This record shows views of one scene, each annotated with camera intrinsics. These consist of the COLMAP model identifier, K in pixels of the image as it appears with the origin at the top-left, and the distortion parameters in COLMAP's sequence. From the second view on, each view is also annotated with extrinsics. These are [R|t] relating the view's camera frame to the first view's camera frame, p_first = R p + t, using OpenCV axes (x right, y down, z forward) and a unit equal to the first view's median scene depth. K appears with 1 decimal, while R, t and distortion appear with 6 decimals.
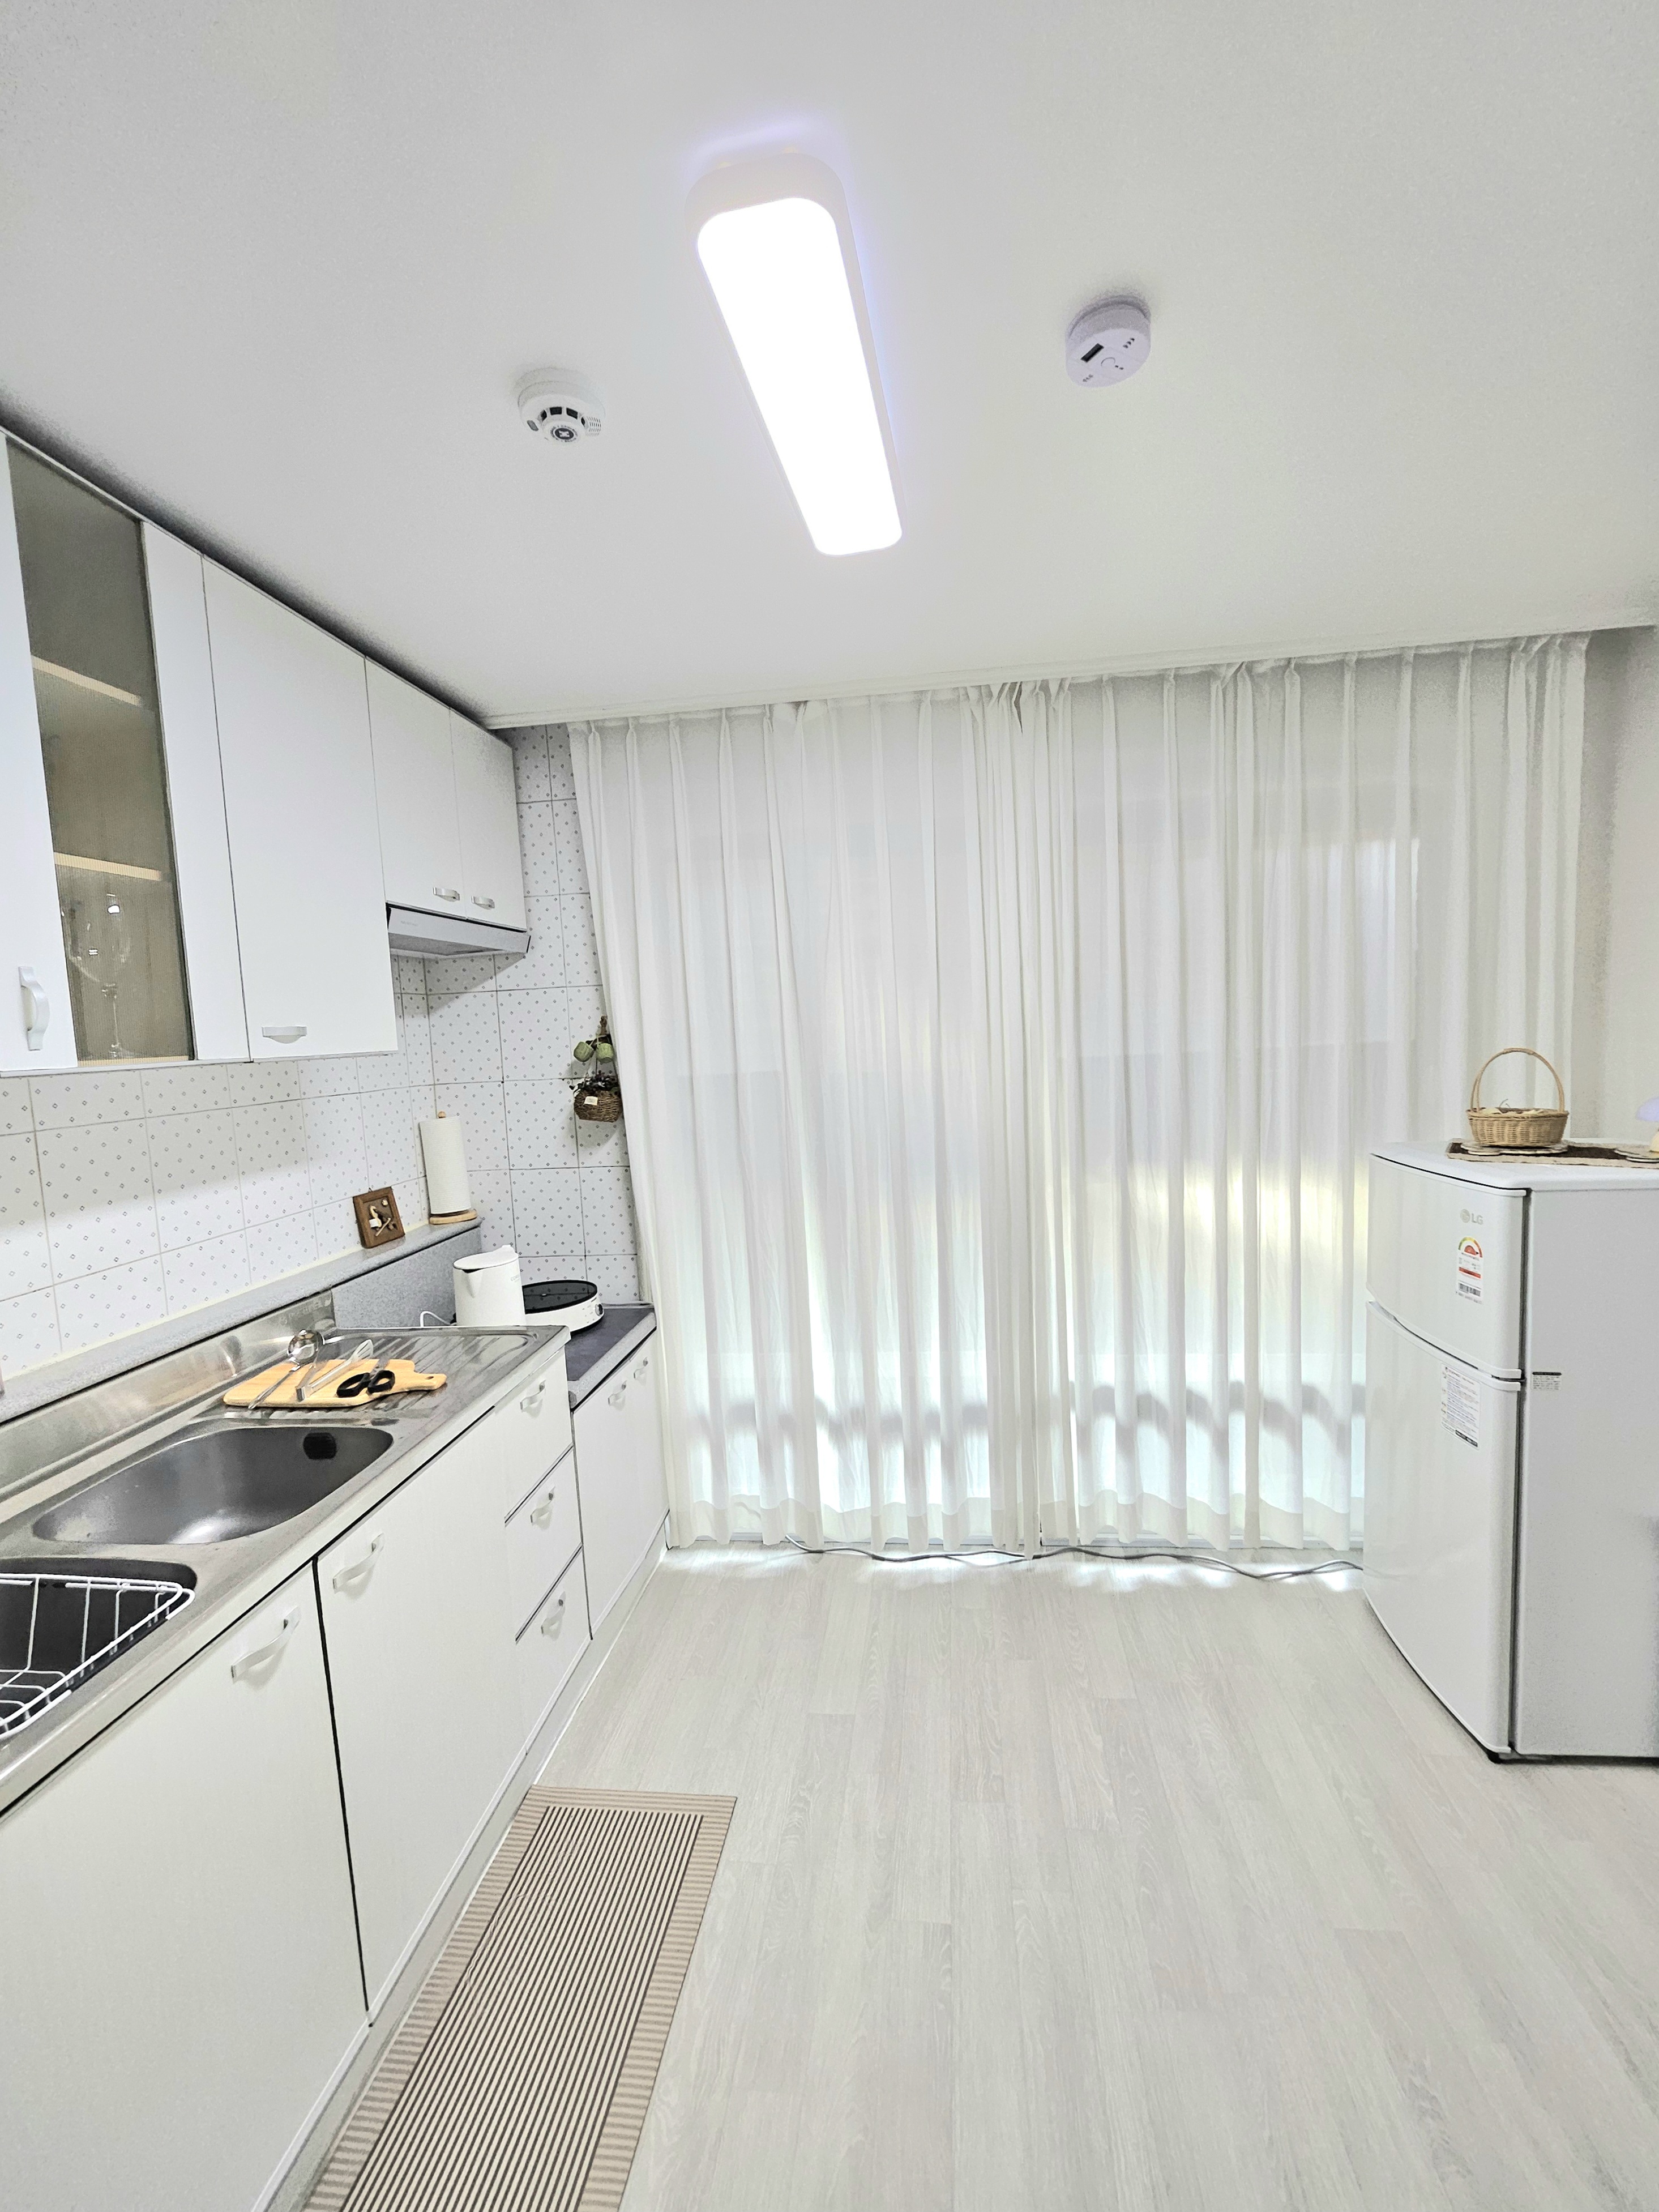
lens RADIAL K [[885.2, 0, 829.5], [0, 885.2, 1106.0], [0, 0, 1]] dist [0.000595, 0.000060]
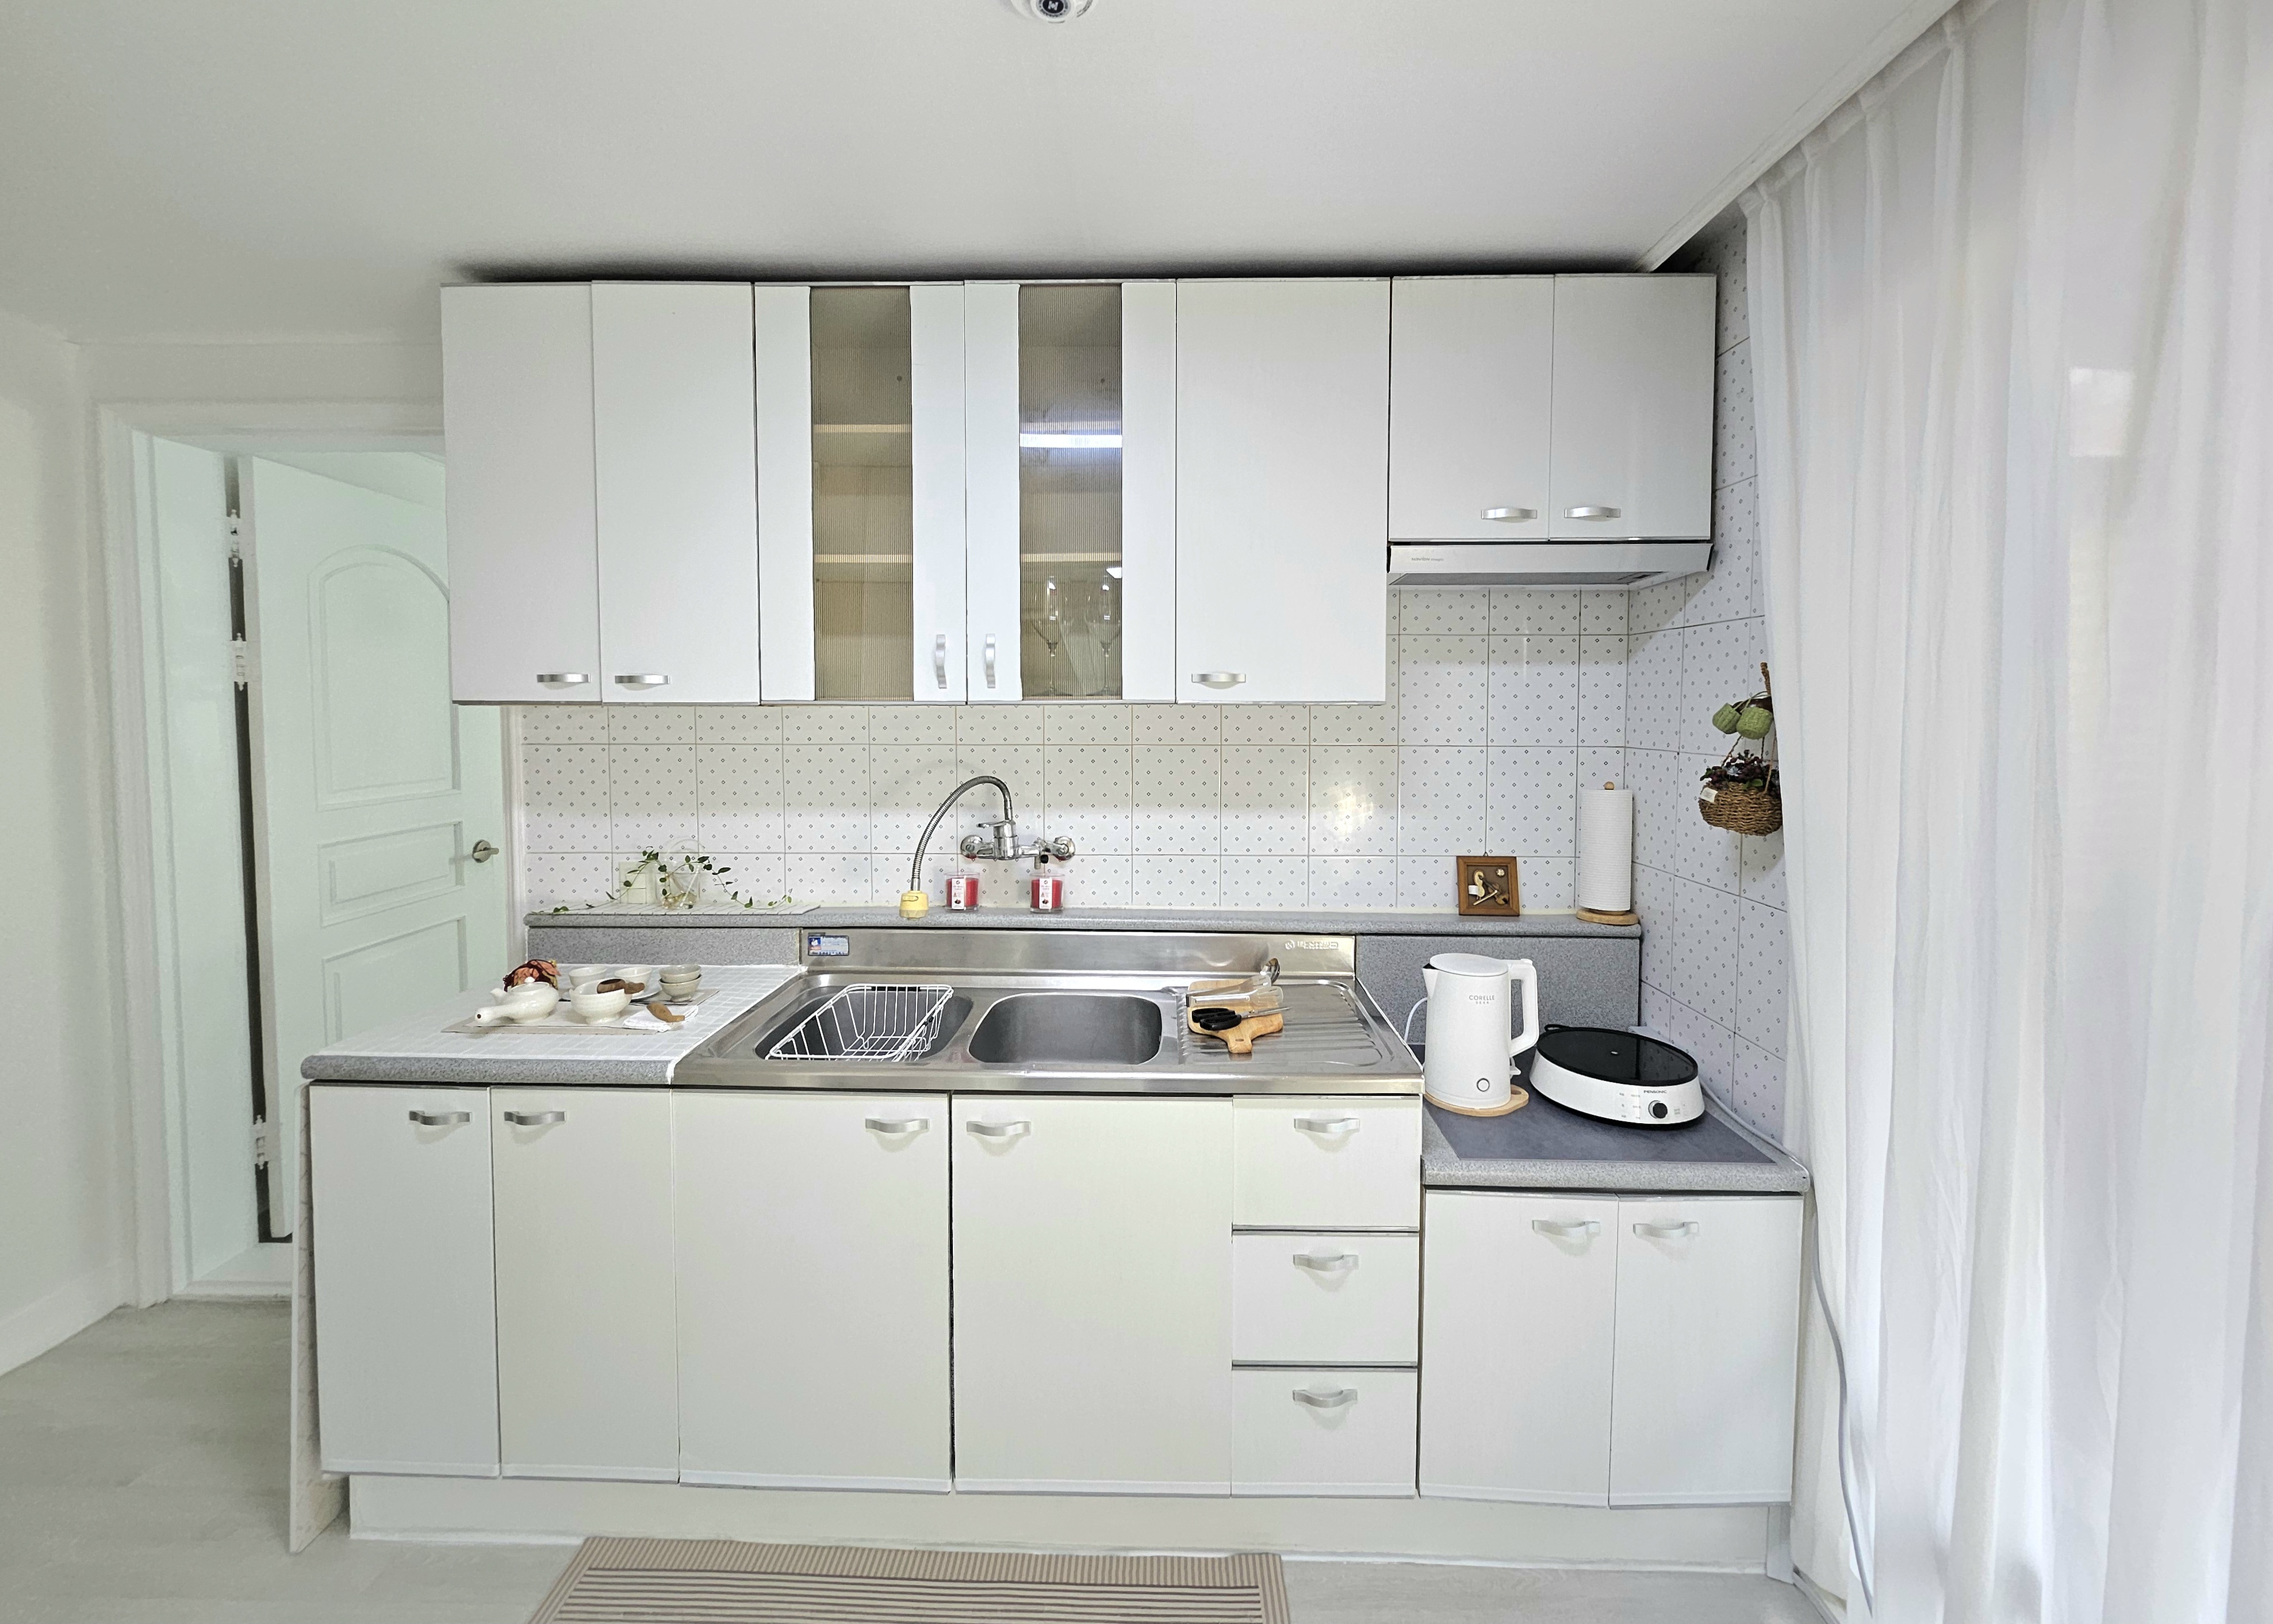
lens RADIAL K [[877.2, 0, 1132.4], [0, 877.2, 744.1], [0, 0, 1]] dist [-0.000321, -0.000003]
pose [[0.109800, 0.093741, -0.989524, 0.337652], [-0.095637, 0.991920, 0.083355, -0.060699], [0.989342, 0.085483, 0.117877, 0.559367]]
